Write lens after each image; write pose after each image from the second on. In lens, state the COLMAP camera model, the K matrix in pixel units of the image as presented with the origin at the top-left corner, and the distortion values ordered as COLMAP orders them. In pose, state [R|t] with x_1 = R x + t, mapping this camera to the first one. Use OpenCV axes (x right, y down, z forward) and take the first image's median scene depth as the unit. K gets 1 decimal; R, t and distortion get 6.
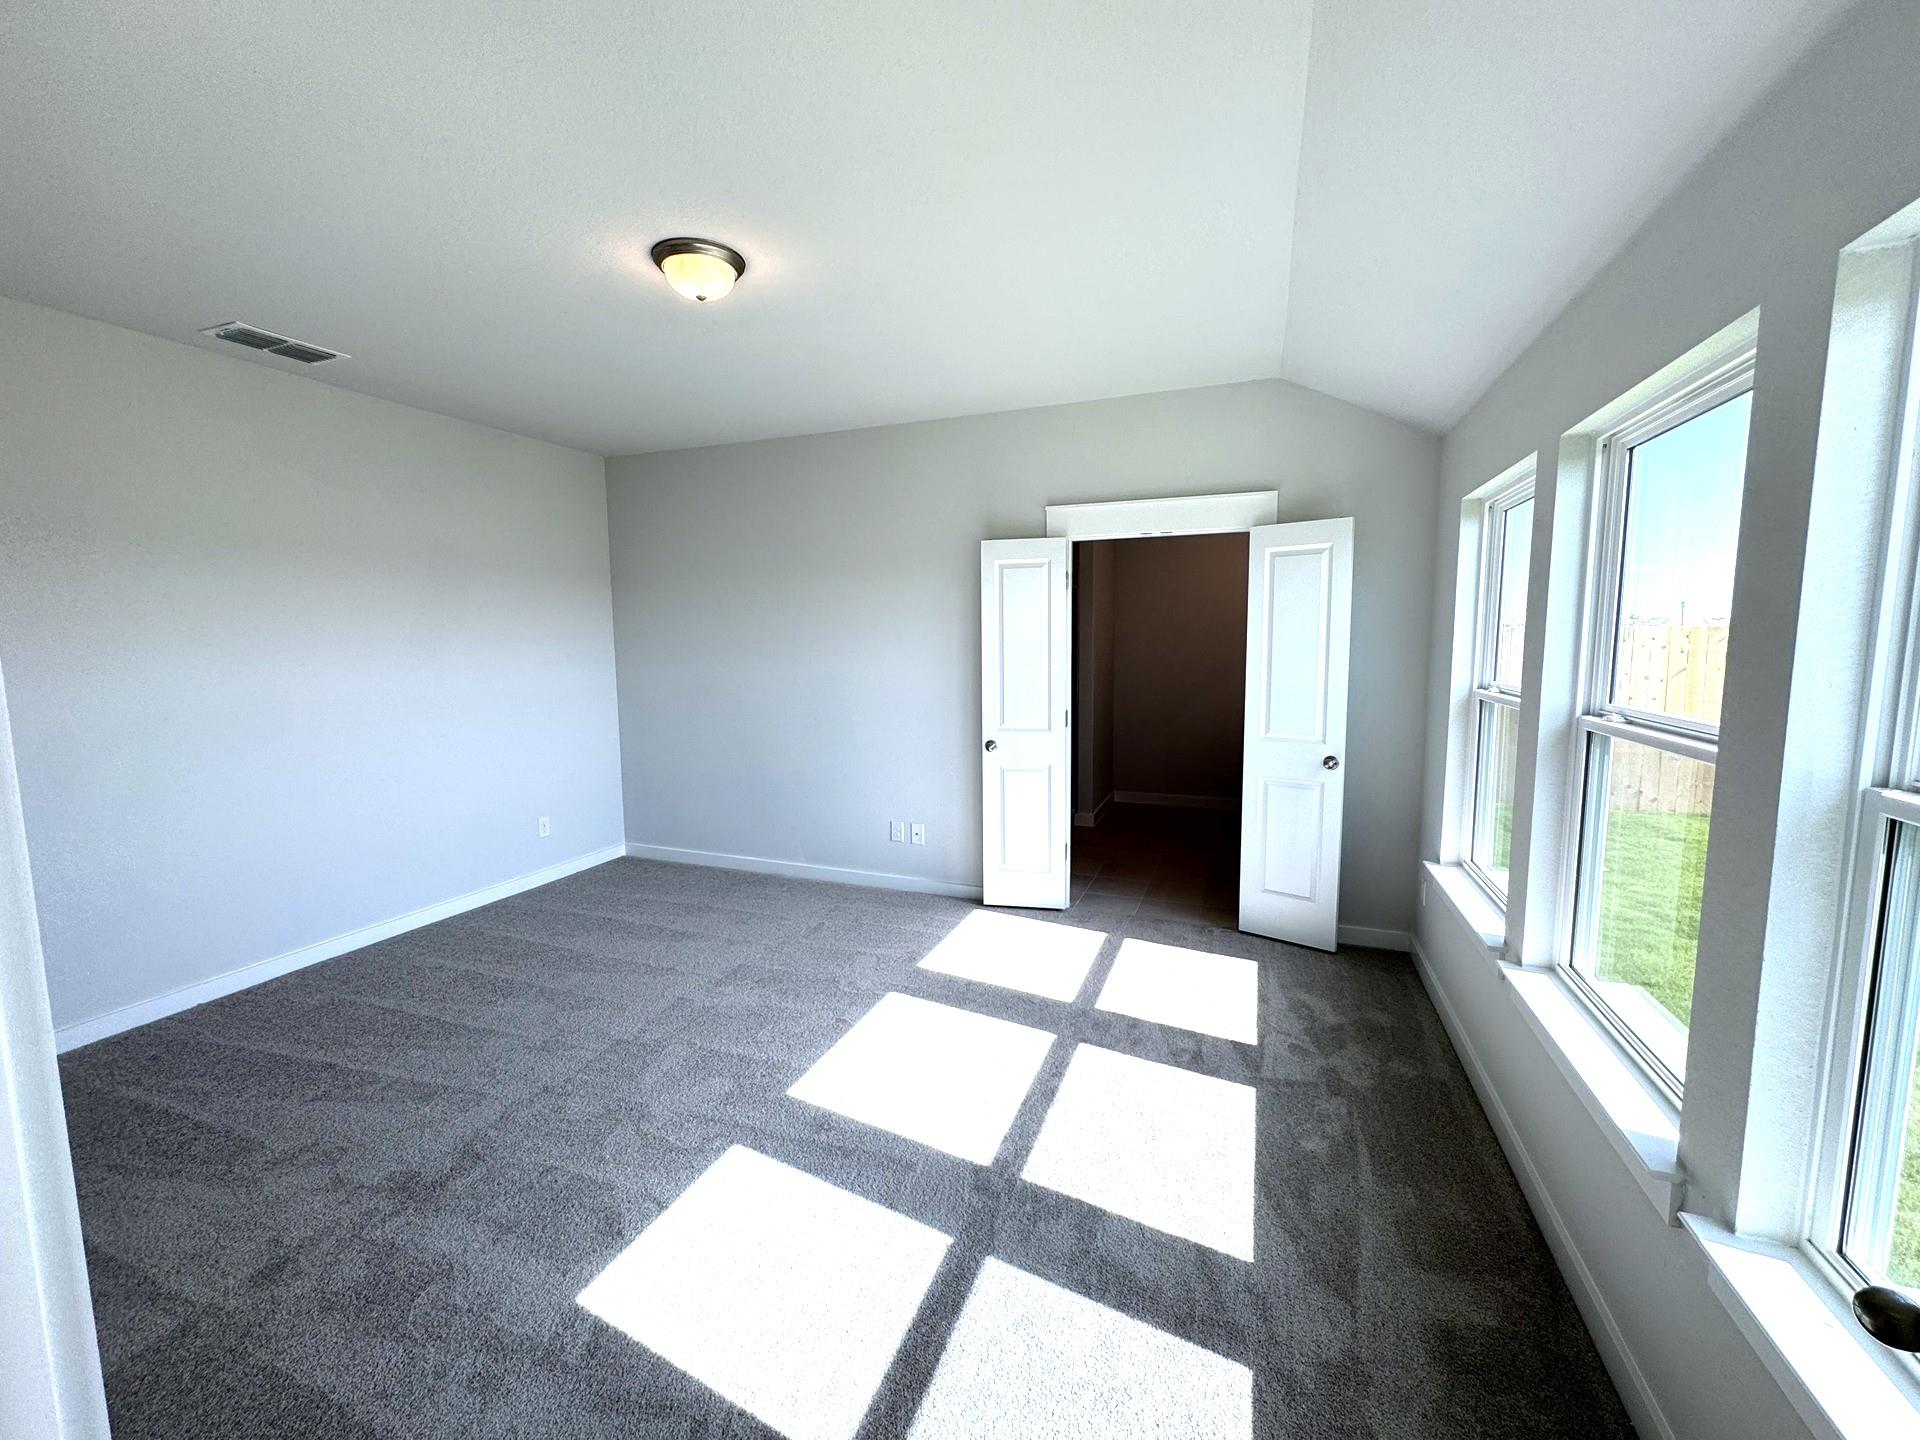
lens RADIAL K [[771.2, 0, 960.0], [0, 771.2, 720.0], [0, 0, 1]] dist [0.002110, 0.000377]
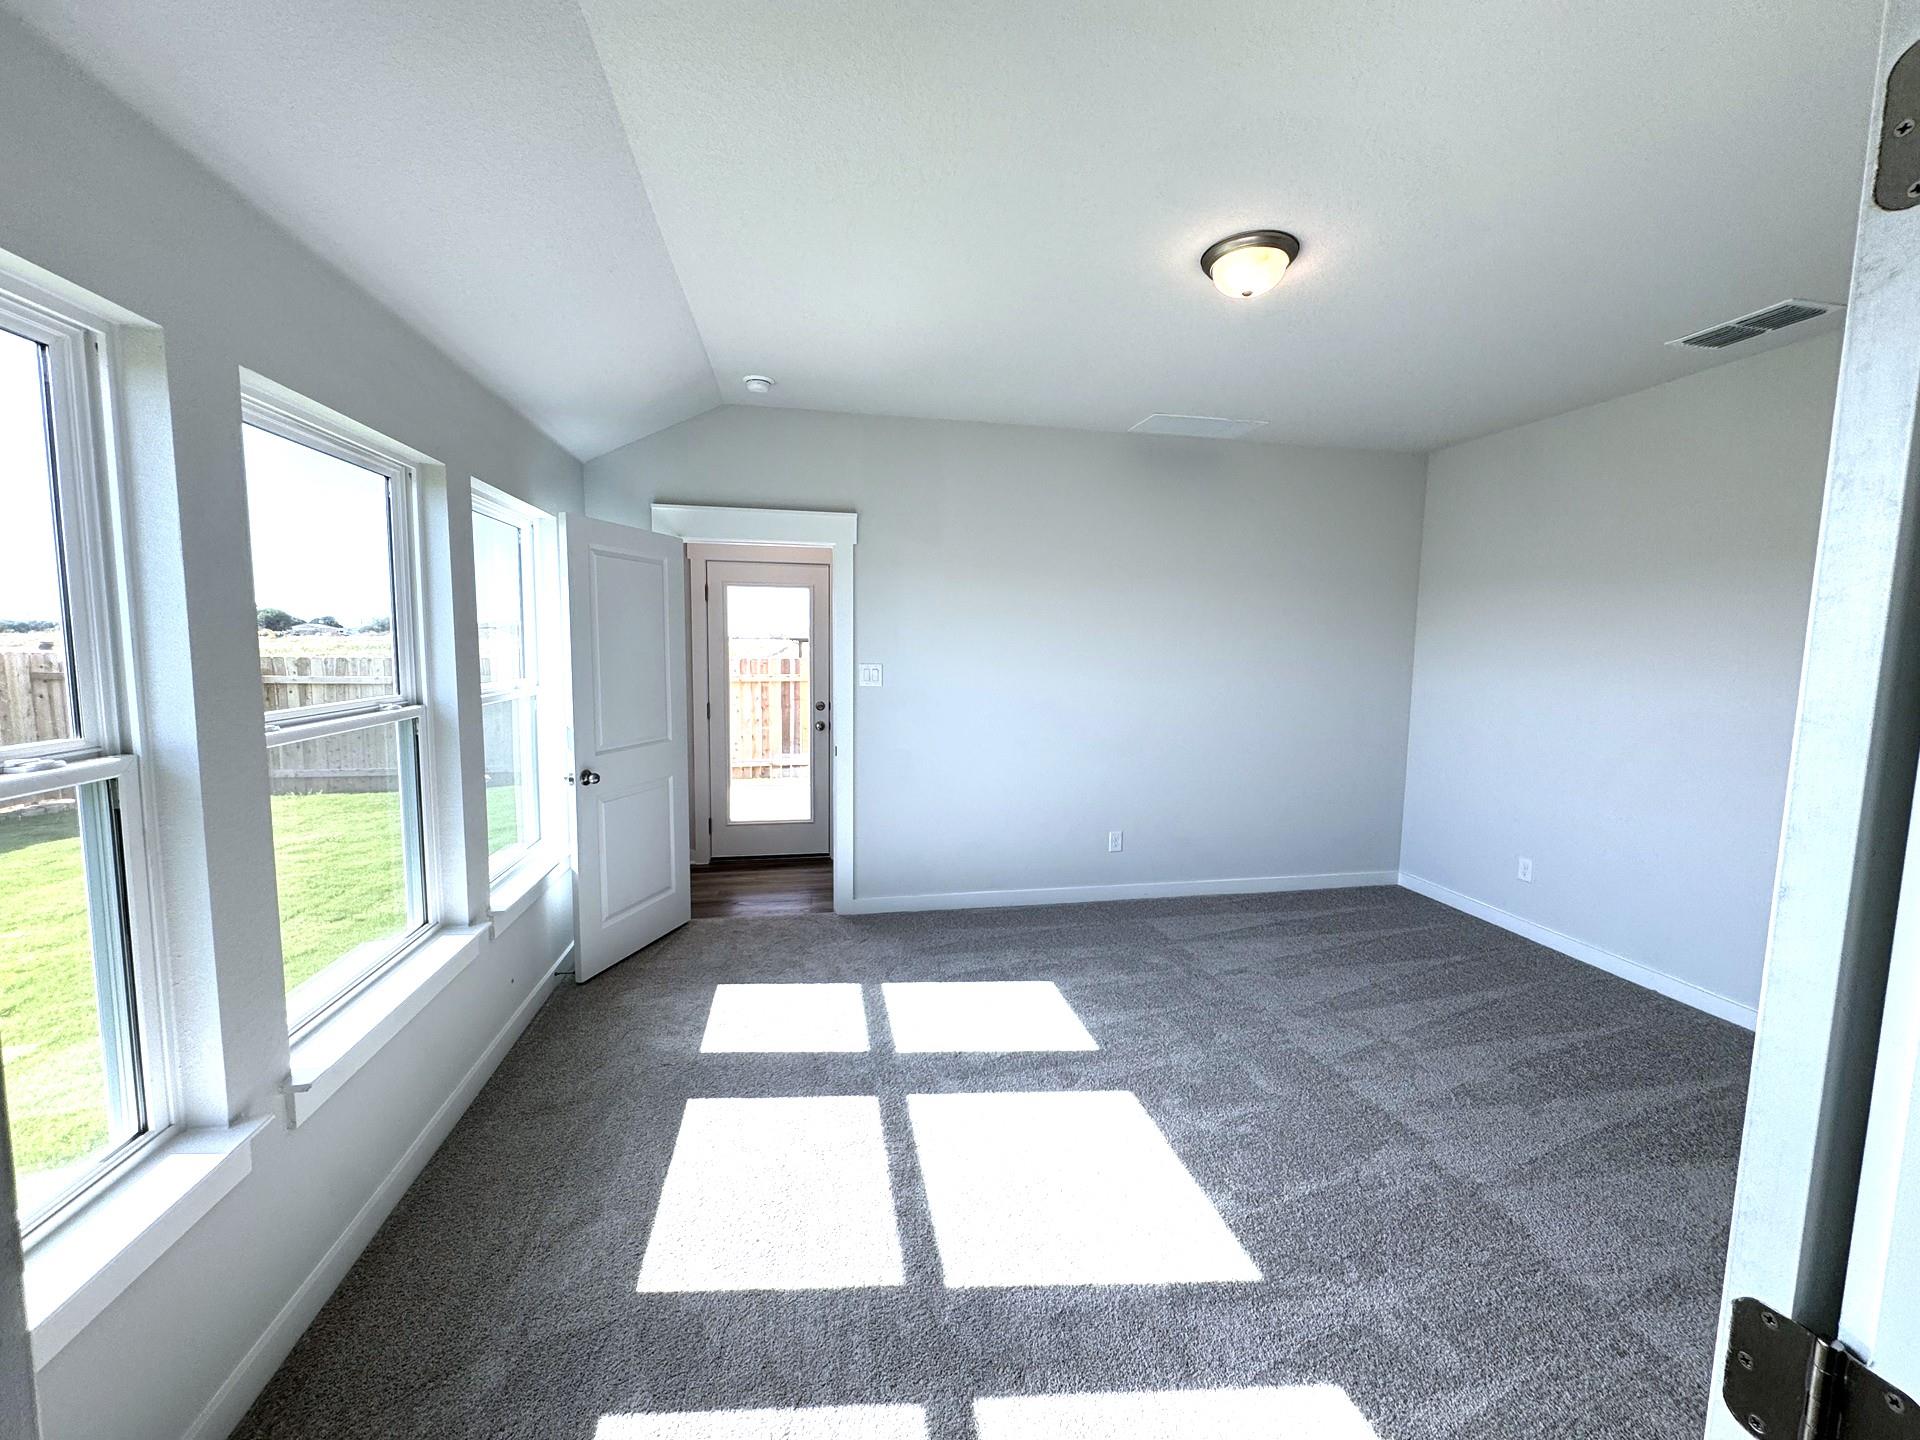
lens RADIAL K [[771.2, 0, 960.0], [0, 771.2, 720.0], [0, 0, 1]] dist [0.002110, 0.000377]
pose [[-0.845473, 0.051833, -0.531496, 0.508432], [-0.065368, 0.977748, 0.199337, -0.193812], [0.530002, 0.203277, -0.823272, 1.712272]]
